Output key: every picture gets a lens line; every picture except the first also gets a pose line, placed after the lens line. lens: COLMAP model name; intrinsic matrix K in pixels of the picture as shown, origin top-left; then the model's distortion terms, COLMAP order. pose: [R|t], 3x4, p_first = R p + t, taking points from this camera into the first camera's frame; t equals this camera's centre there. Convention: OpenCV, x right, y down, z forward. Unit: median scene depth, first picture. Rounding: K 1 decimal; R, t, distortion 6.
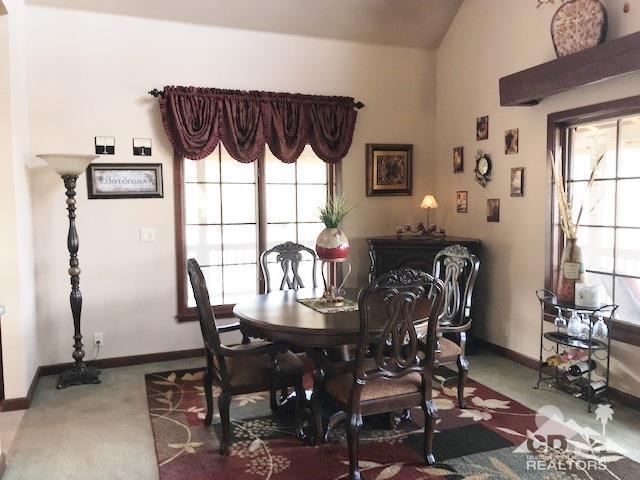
lens RADIAL K [[522.4, 0, 321.8], [0, 522.4, 240.4], [0, 0, 1]] dist [0.025904, -0.028584]
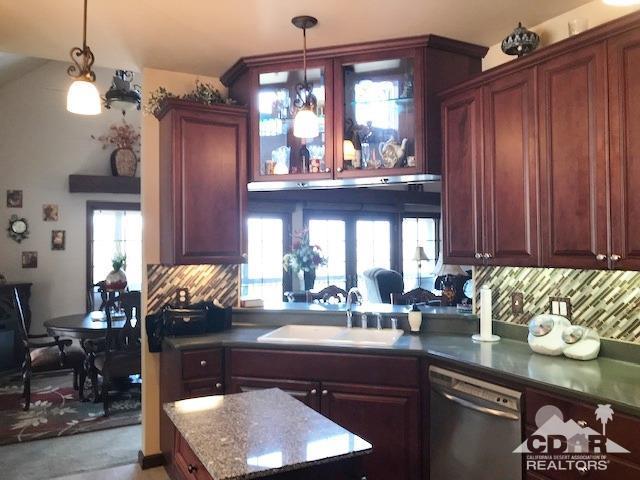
lens RADIAL K [[522.4, 0, 313.1], [0, 522.4, 239.0], [0, 0, 1]] dist [0.025904, -0.028584]
pose [[-0.126454, 0.031839, 0.991461, -1.228976], [0.087099, 0.995981, -0.020875, -0.018559], [-0.988141, 0.083716, -0.128719, 0.466617]]
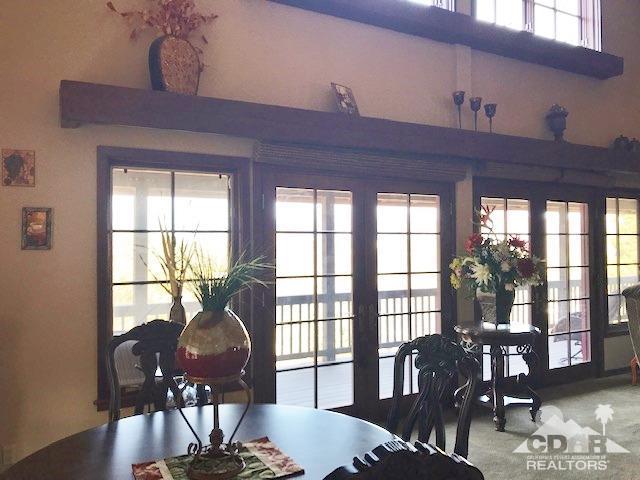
lens RADIAL K [[522.4, 0, 314.6], [0, 522.4, 240.5], [0, 0, 1]] dist [0.025904, -0.028584]
pose [[-0.135482, 0.034200, 0.990189, -0.366635], [0.089648, 0.995728, -0.022125, -0.046521], [-0.986716, 0.085771, -0.137969, 0.734421]]
